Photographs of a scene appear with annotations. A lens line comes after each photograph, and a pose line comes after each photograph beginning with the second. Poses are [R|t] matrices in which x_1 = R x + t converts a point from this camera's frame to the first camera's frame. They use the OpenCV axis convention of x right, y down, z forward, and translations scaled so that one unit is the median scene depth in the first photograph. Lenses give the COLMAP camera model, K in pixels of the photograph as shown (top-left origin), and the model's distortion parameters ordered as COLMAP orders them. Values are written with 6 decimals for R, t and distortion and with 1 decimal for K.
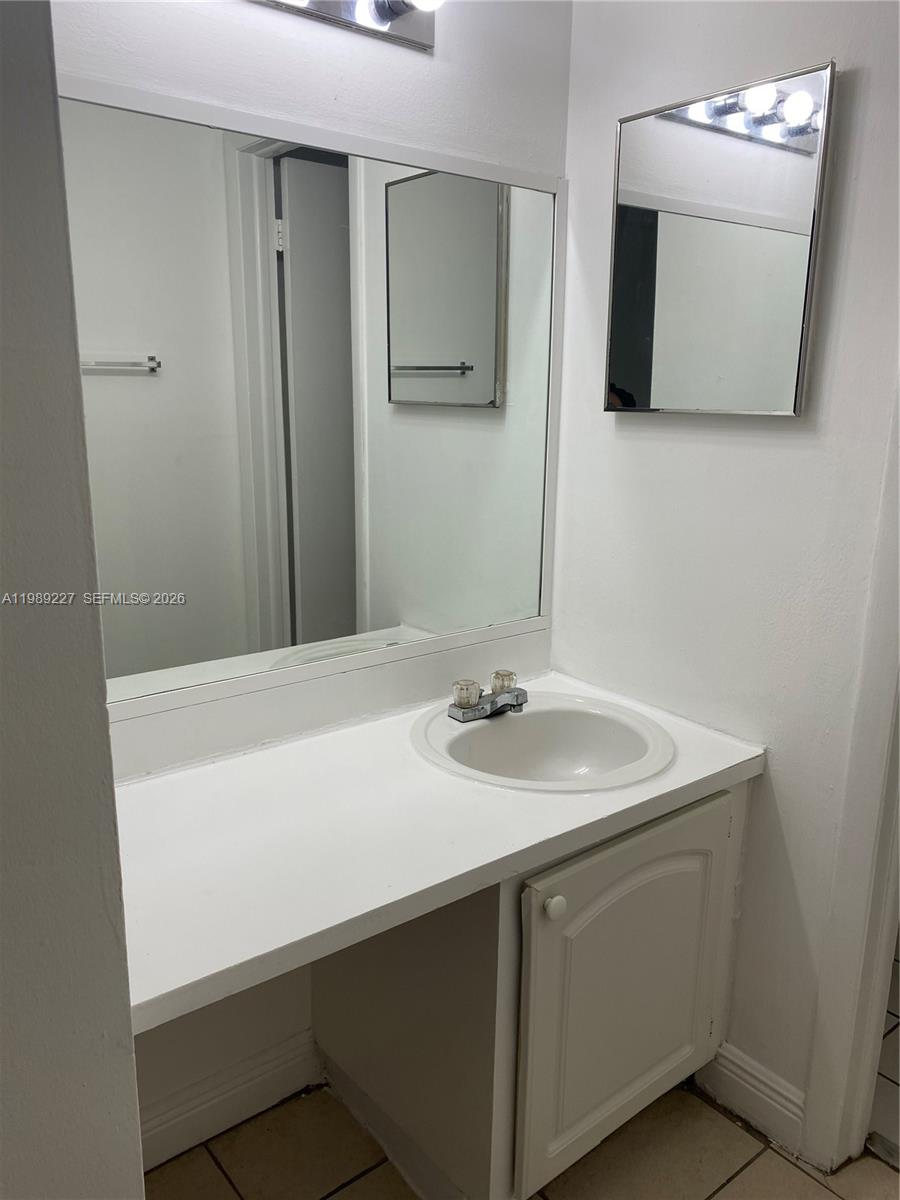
lens RADIAL K [[920.9, 0, 450.9], [0, 920.9, 604.8], [0, 0, 1]] dist [0.005427, -0.013614]
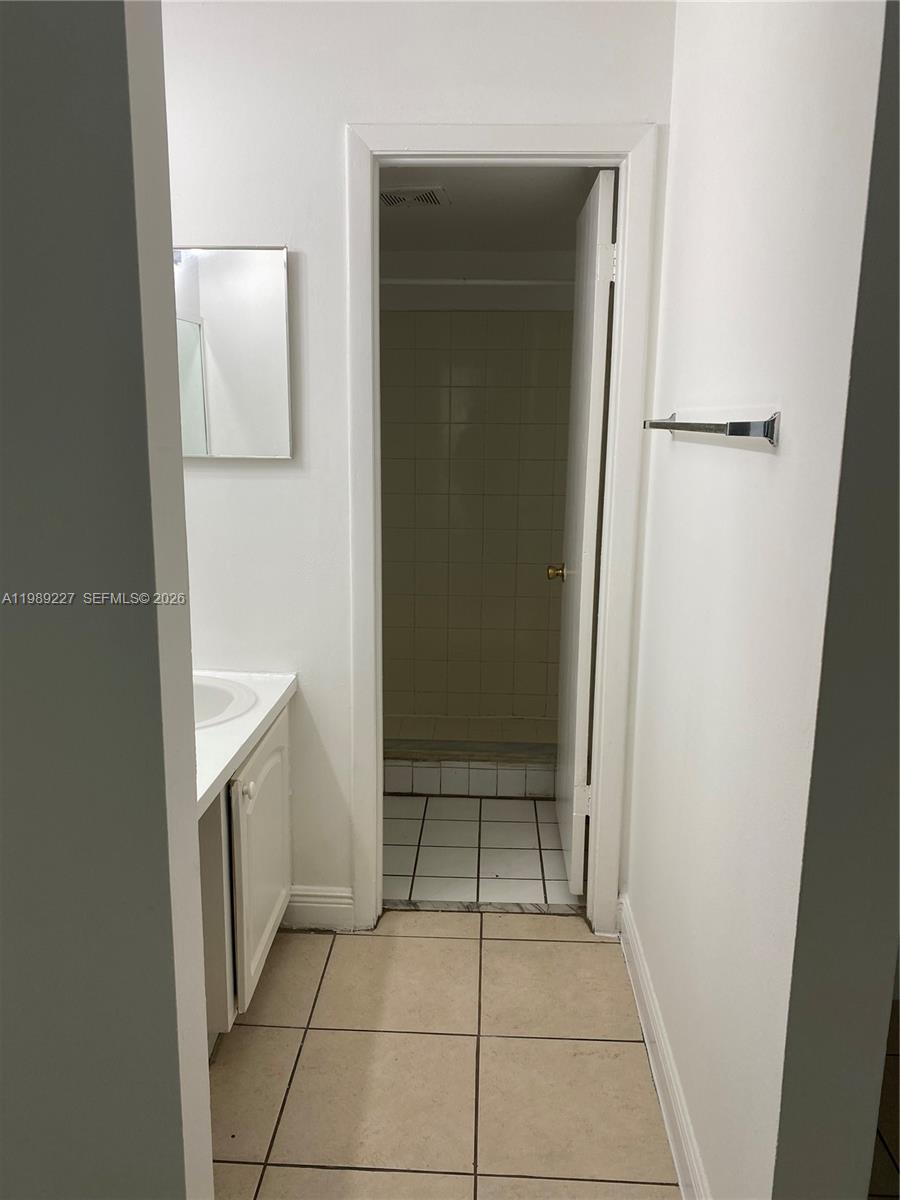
lens RADIAL K [[920.9, 0, 448.3], [0, 920.9, 598.1], [0, 0, 1]] dist [0.005427, -0.013614]
pose [[0.662001, -0.148180, 0.734709, -0.579949], [0.171897, 0.984149, 0.043602, 0.008928], [-0.729525, 0.097430, 0.676980, -0.222963]]
